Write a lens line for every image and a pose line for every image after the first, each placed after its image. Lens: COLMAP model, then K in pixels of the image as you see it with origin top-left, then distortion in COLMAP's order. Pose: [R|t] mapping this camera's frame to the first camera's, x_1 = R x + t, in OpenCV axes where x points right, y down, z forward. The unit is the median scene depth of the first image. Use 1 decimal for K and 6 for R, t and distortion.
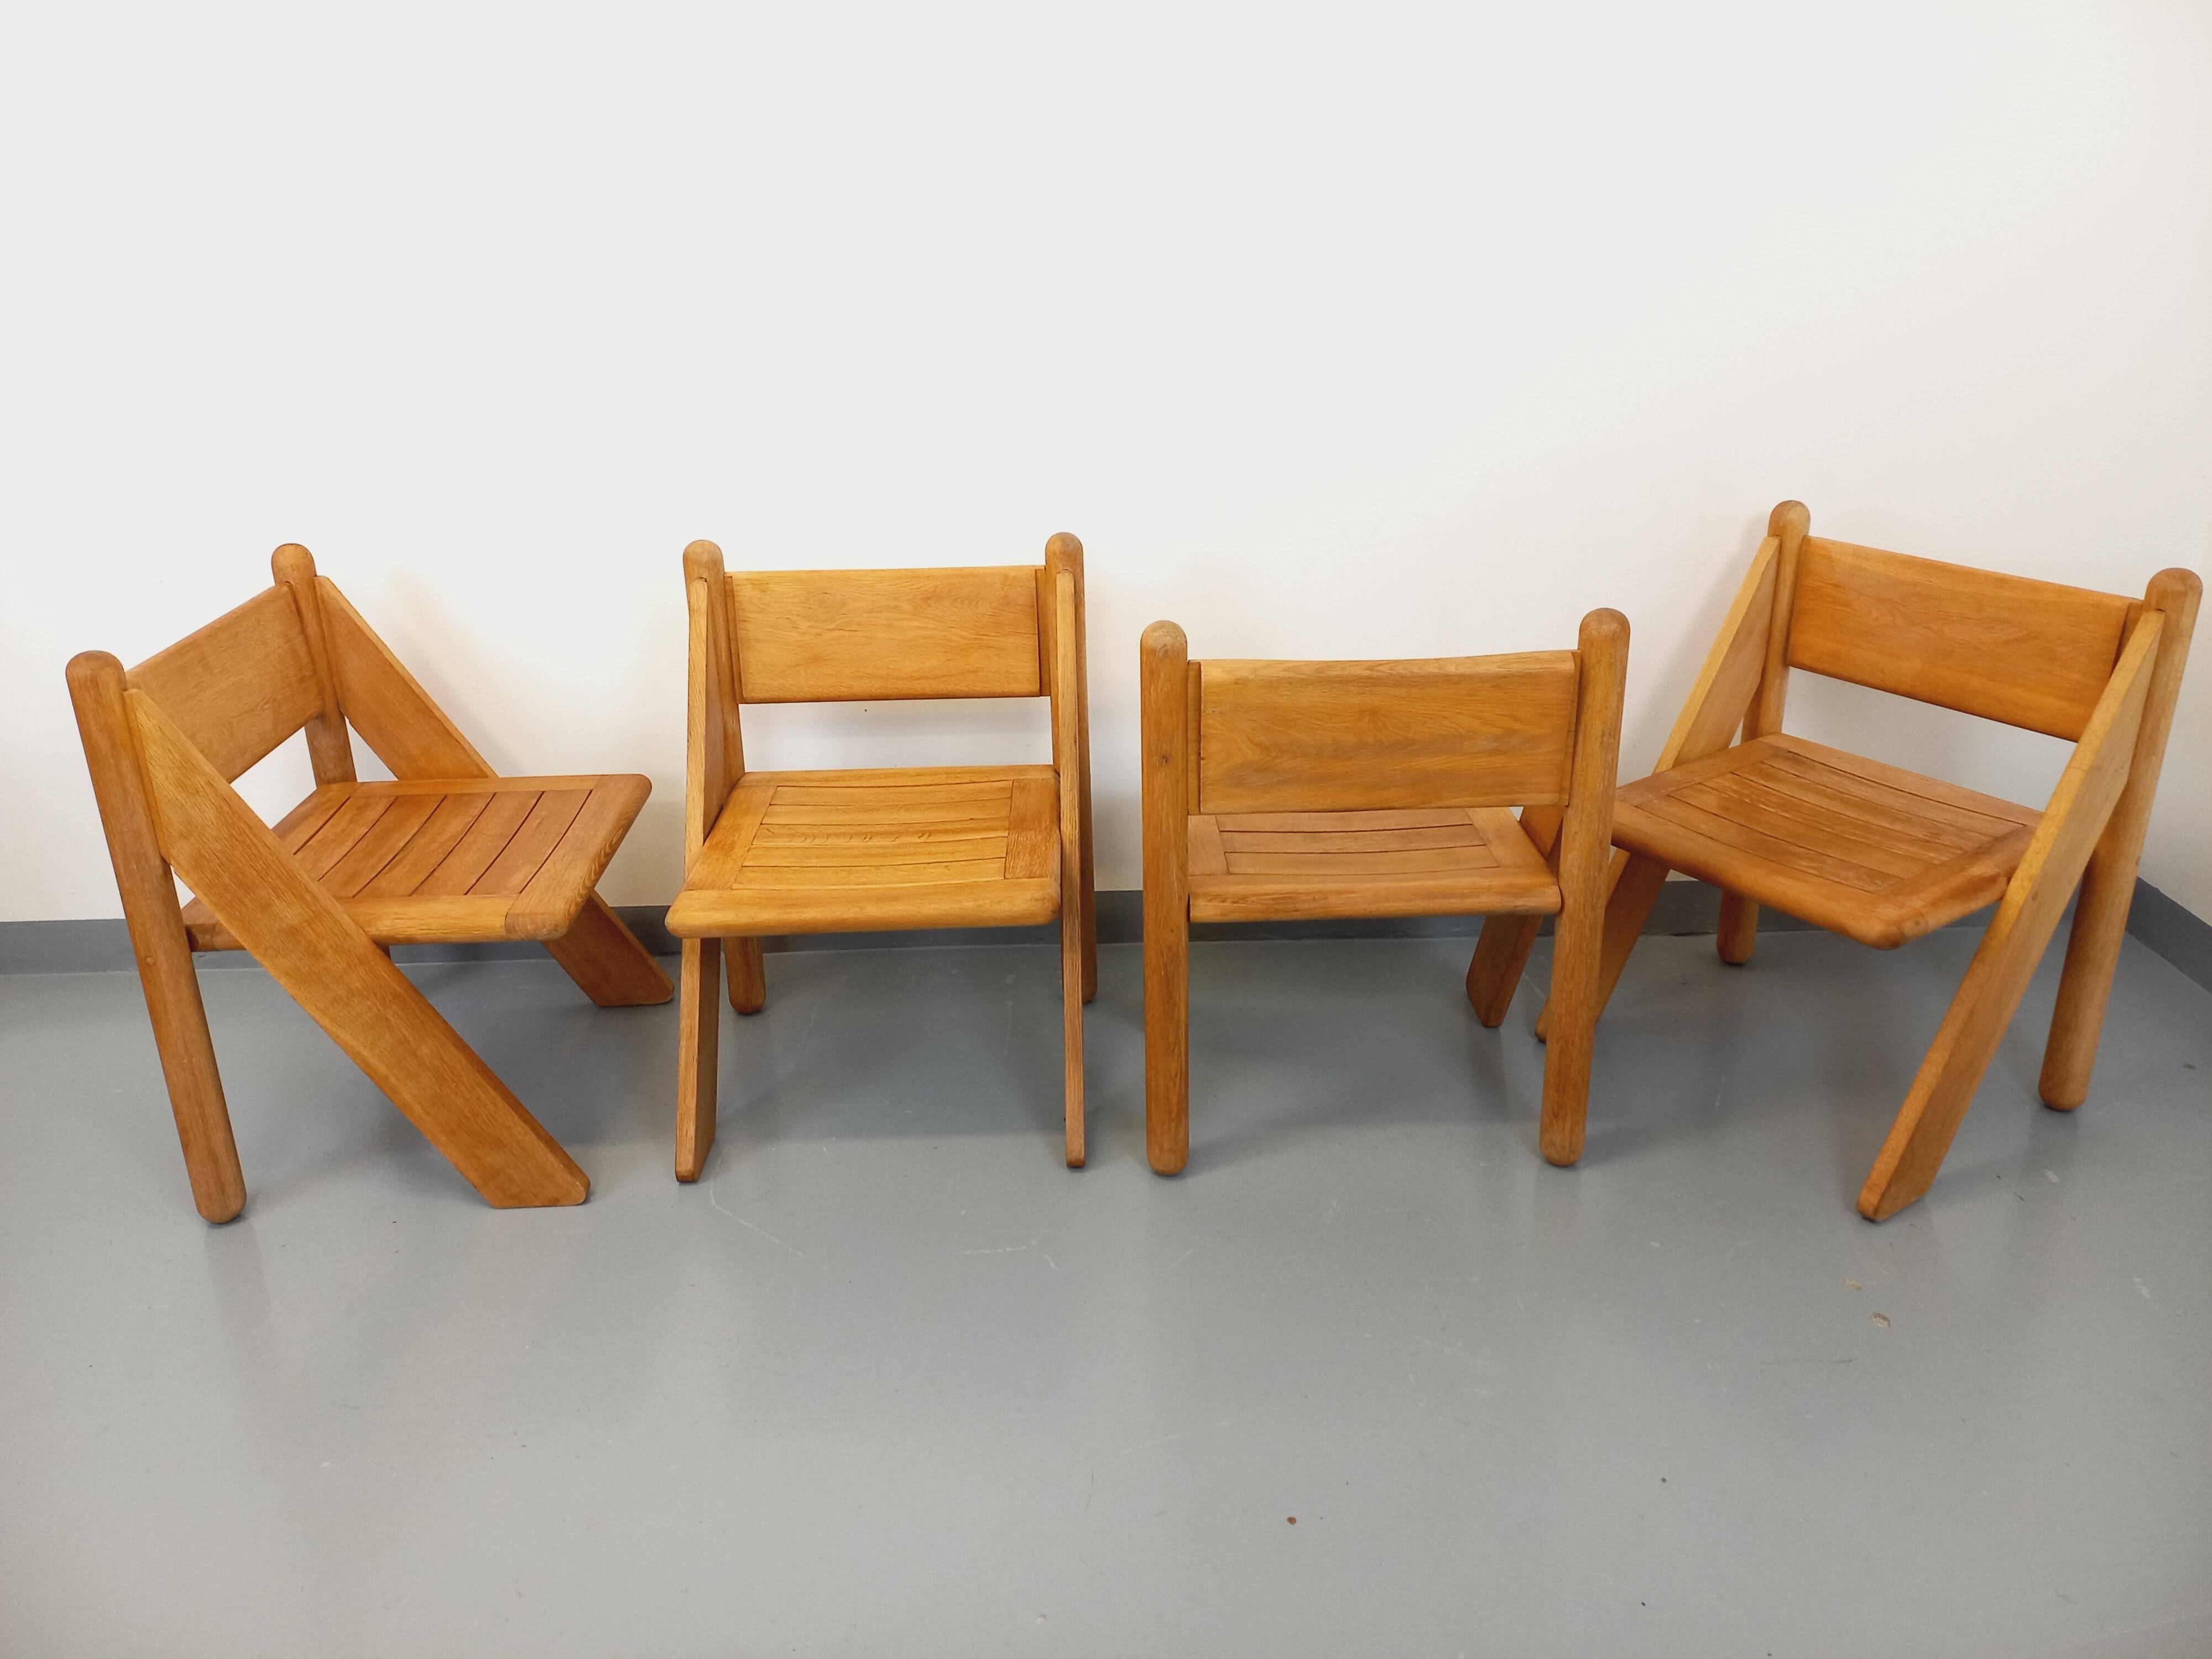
lens RADIAL K [[1616.7, 0, 1098.4], [0, 1616.7, 727.2], [0, 0, 1]] dist [0.088770, -0.093598]
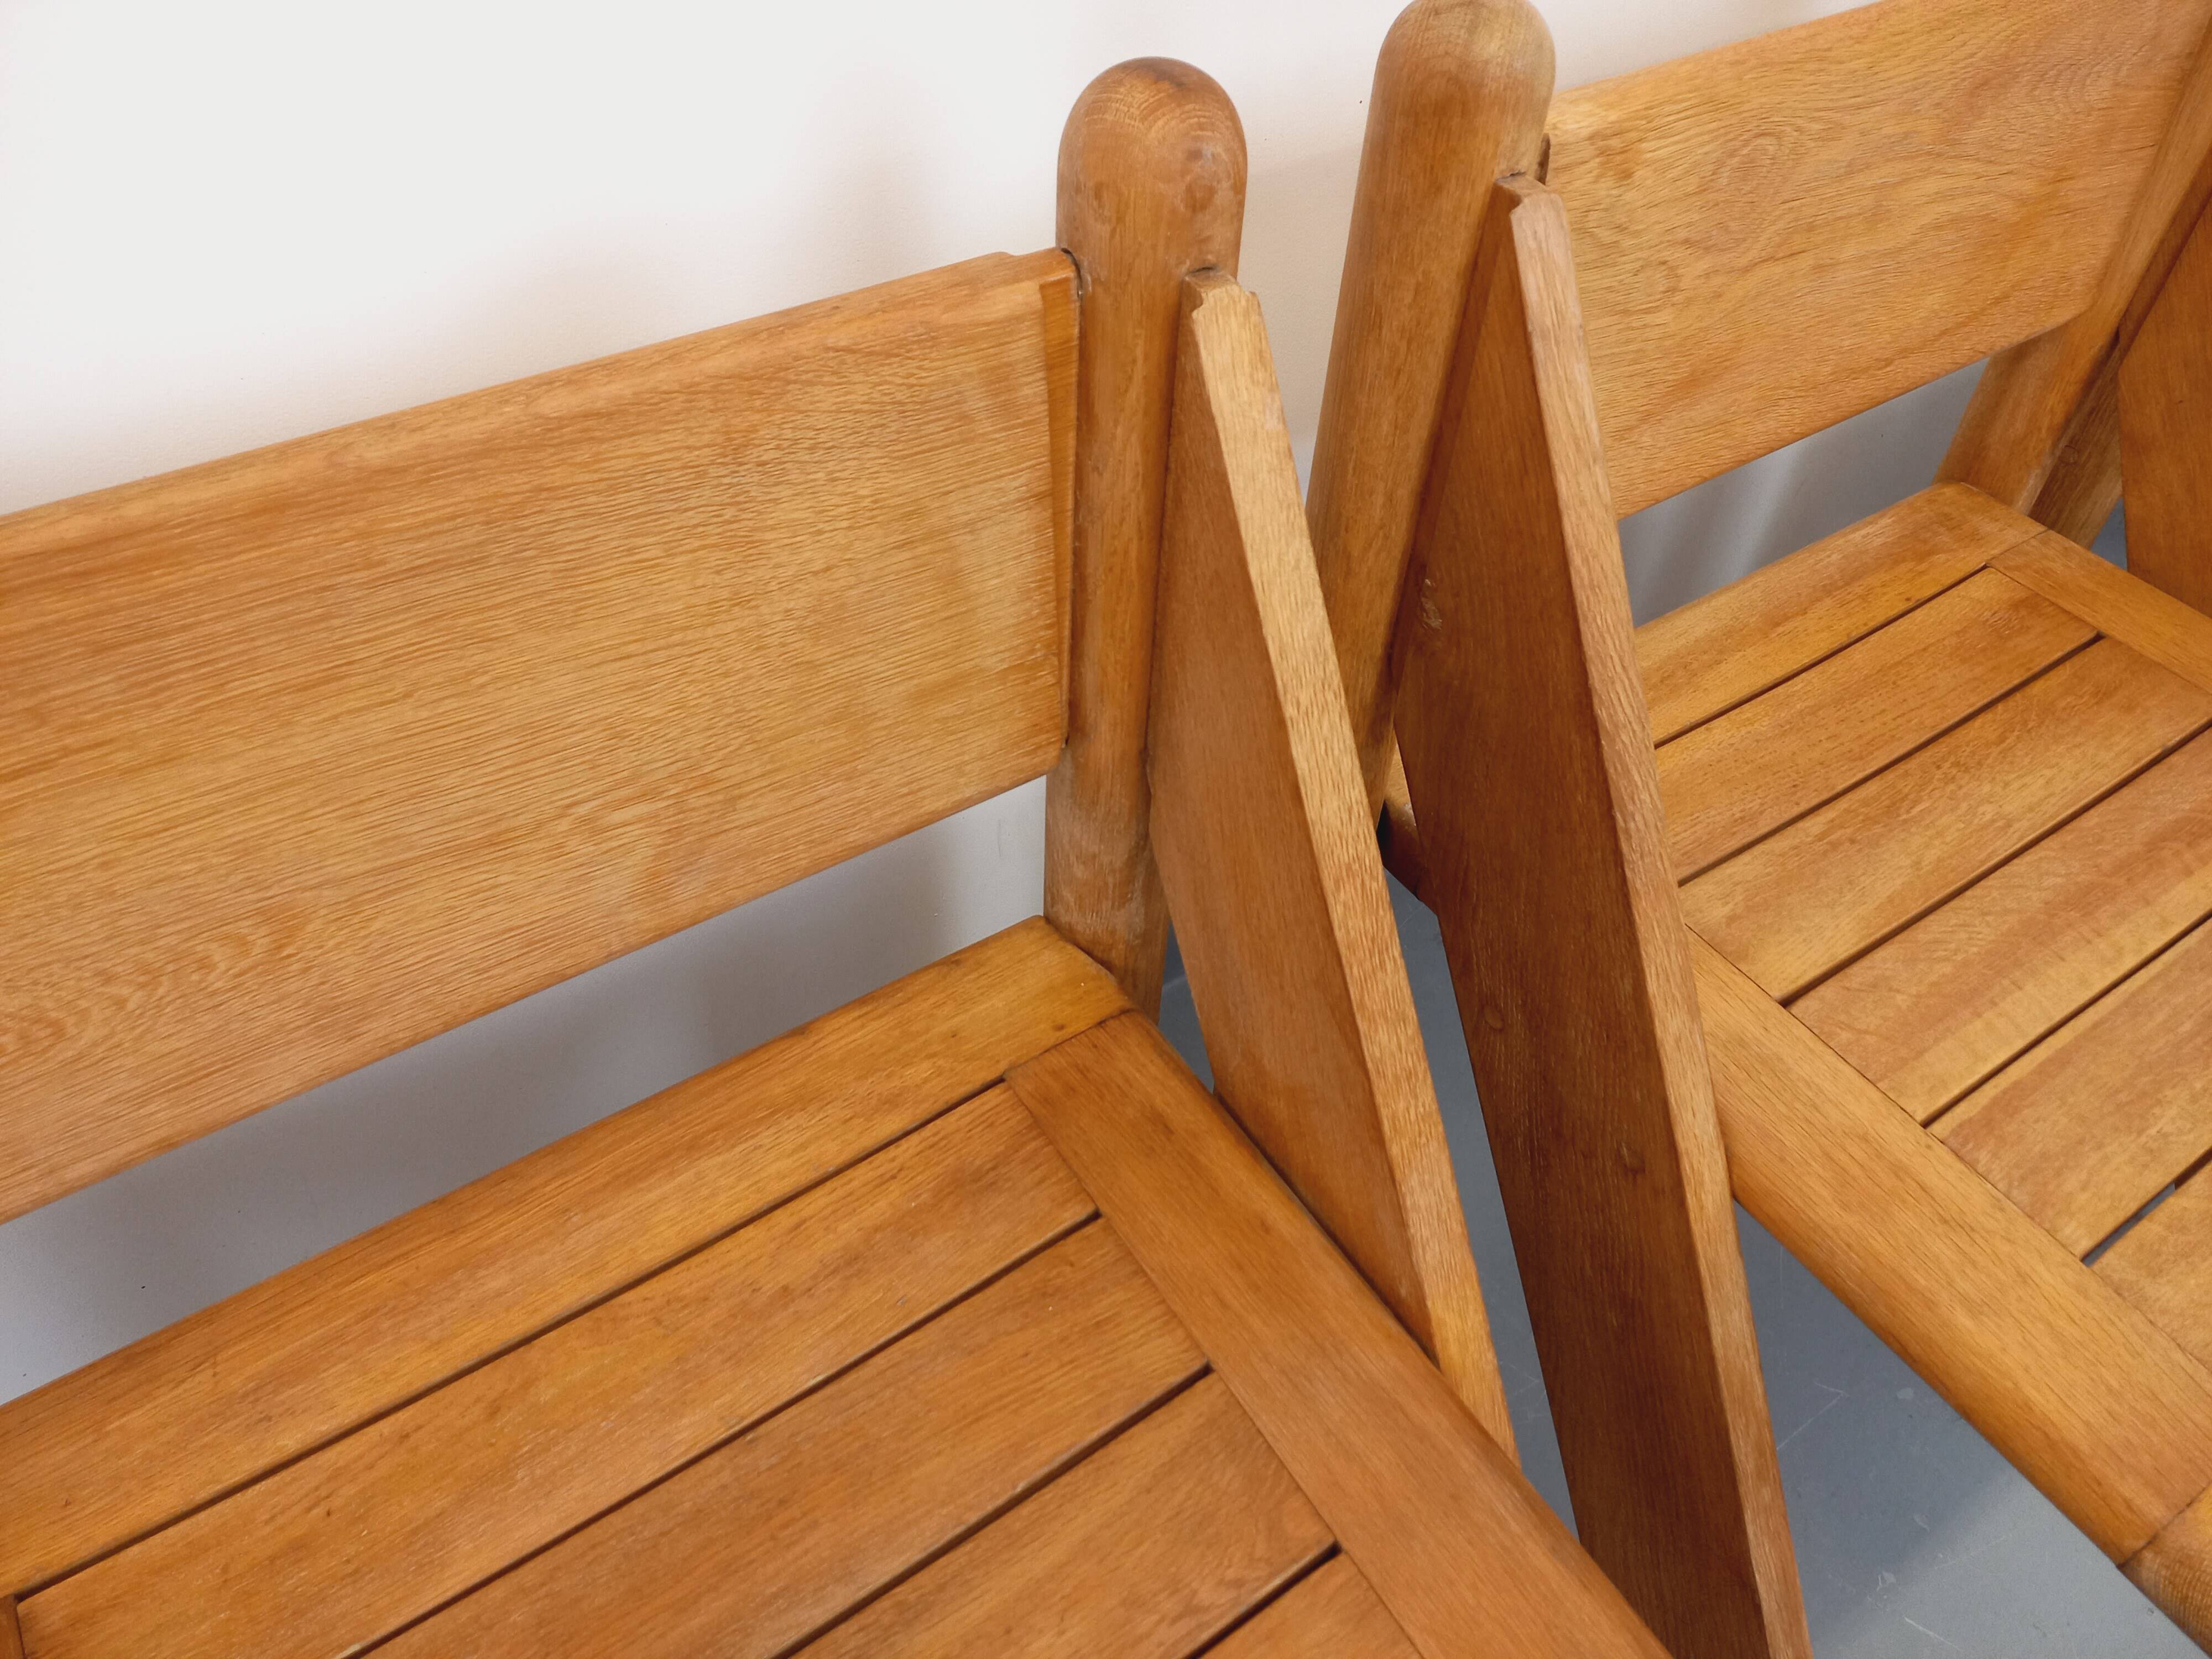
lens RADIAL K [[1616.7, 0, 1102.4], [0, 1616.7, 771.5], [0, 0, 1]] dist [0.088770, -0.093598]
pose [[0.832740, -0.347062, 0.431384, -0.467780], [0.132000, 0.881127, 0.454082, -0.144804], [-0.537699, -0.321190, 0.779562, 0.921378]]
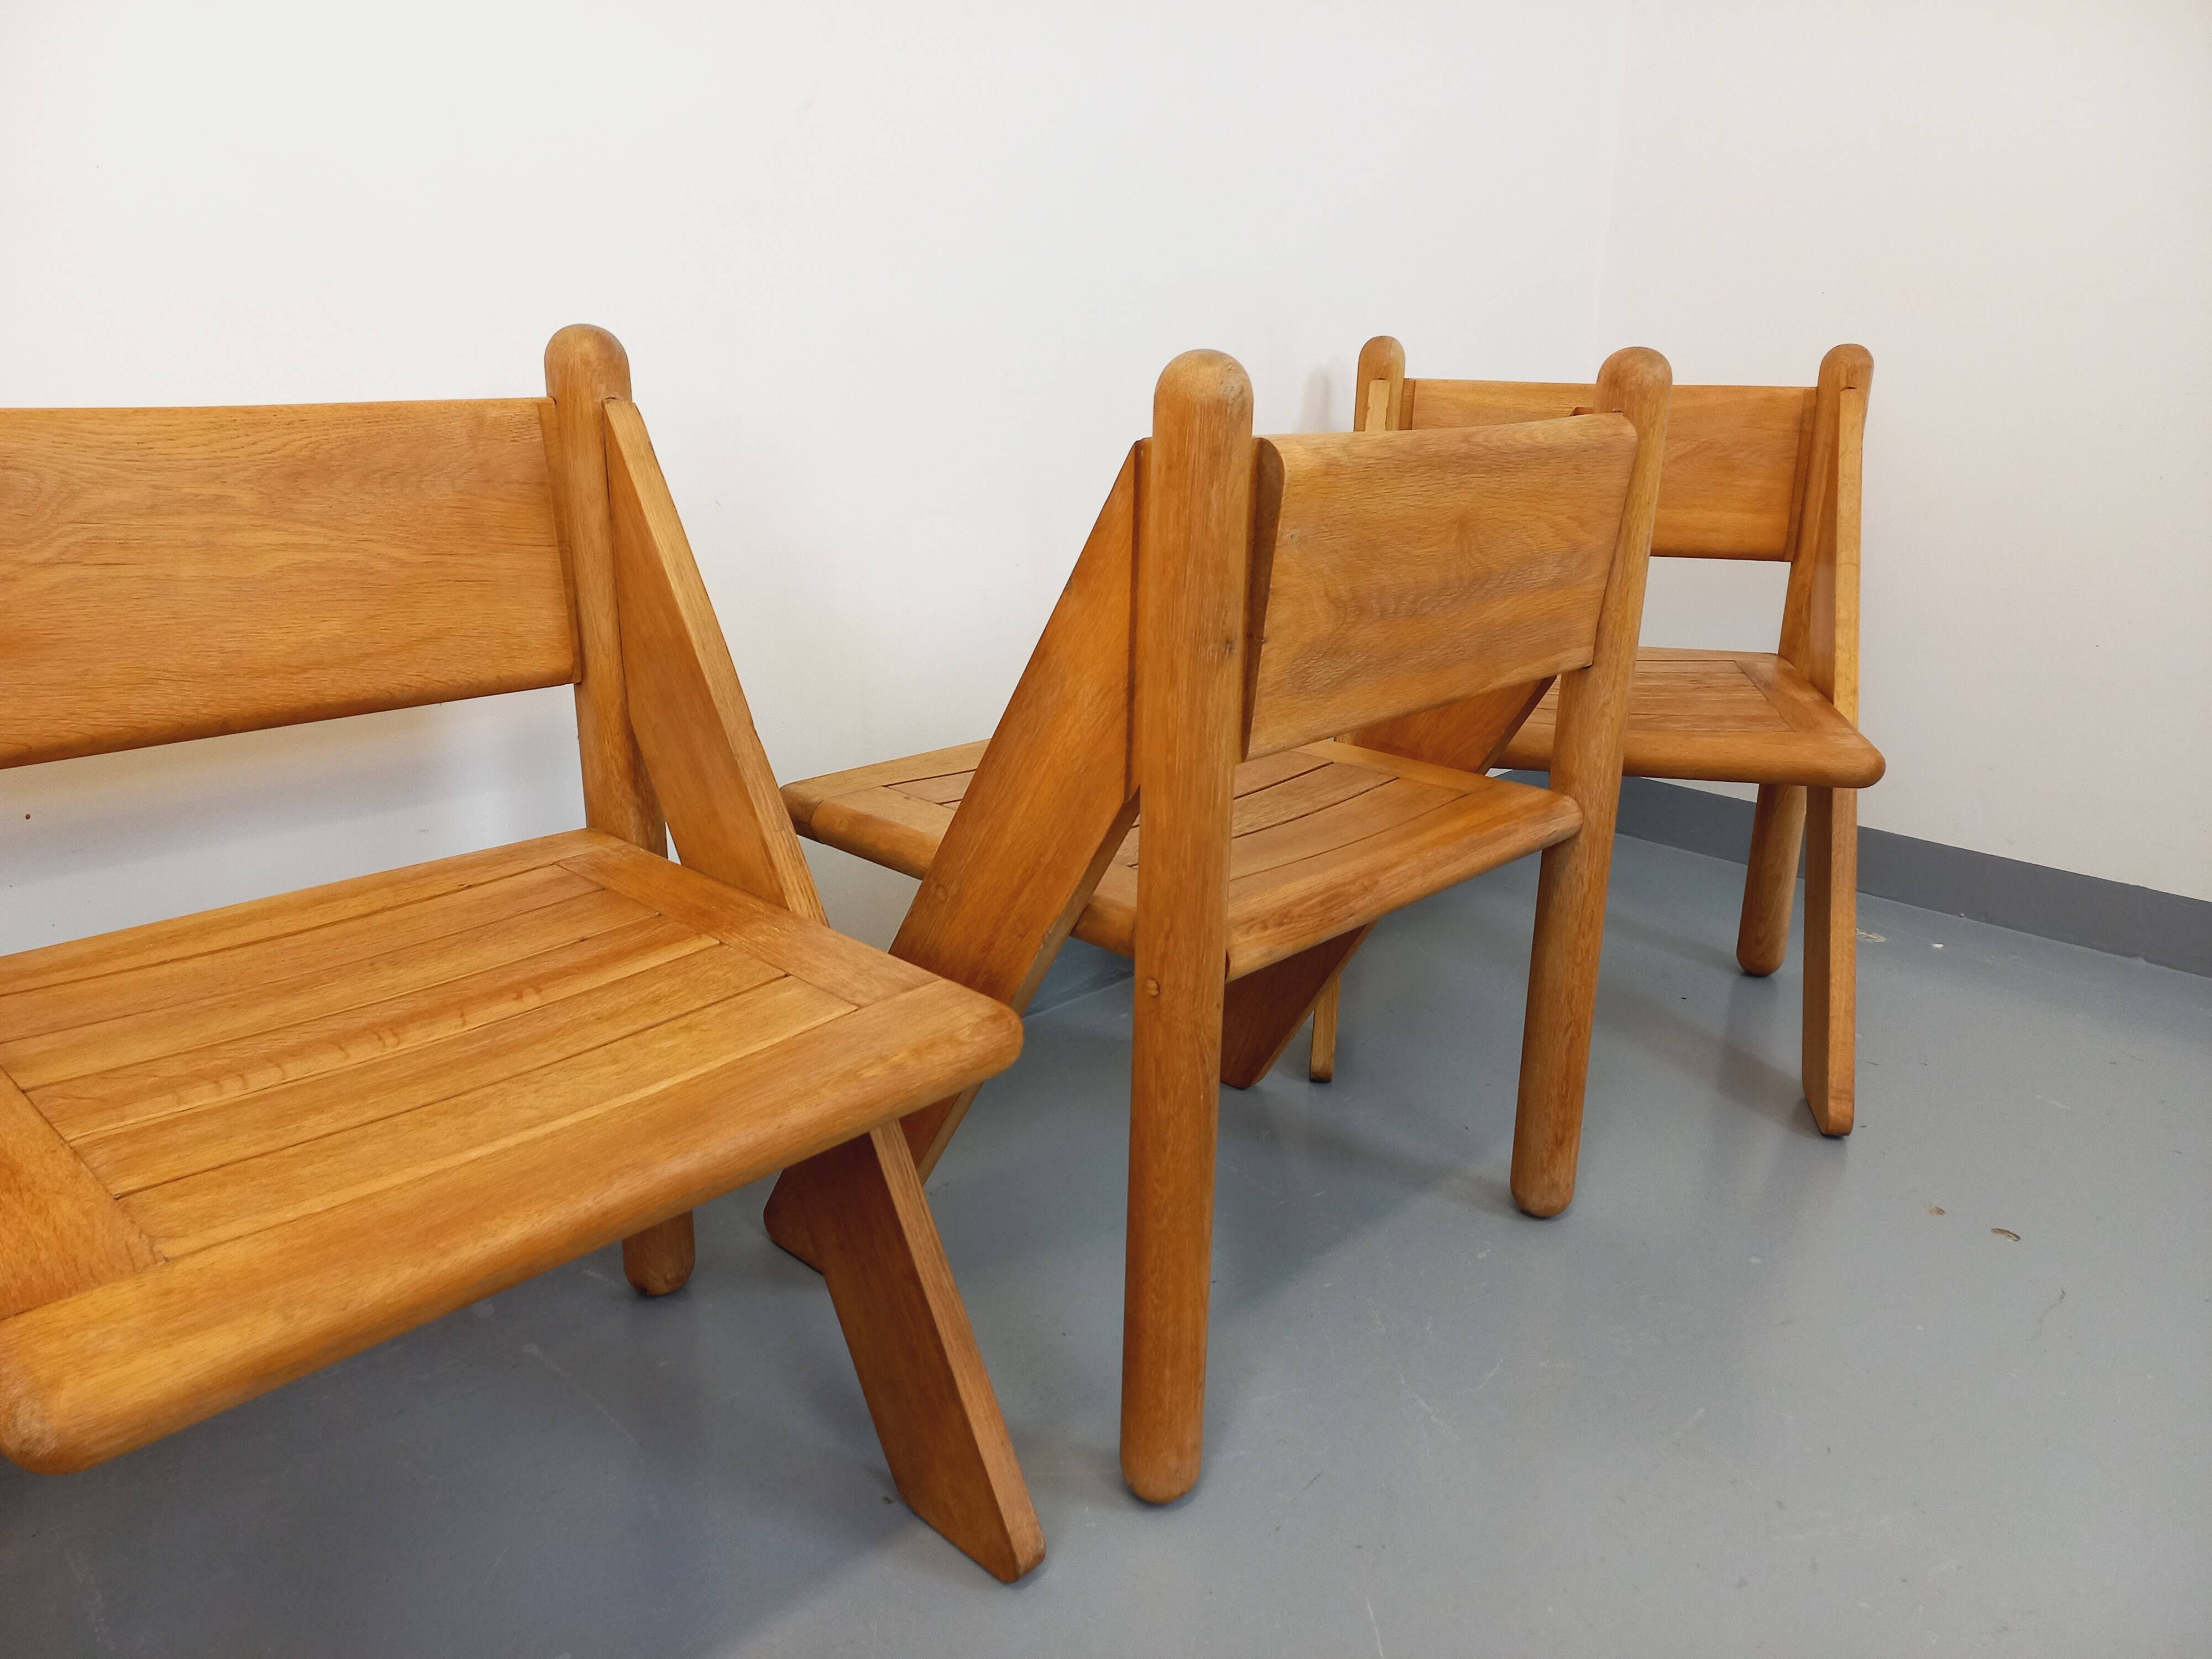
lens RADIAL K [[1616.7, 0, 1119.0], [0, 1616.7, 803.0], [0, 0, 1]] dist [0.088770, -0.093598]
pose [[0.702383, -0.170541, 0.691067, -0.302583], [0.209184, 0.977458, 0.028606, 0.041919], [-0.680368, 0.124468, 0.722224, 0.628695]]
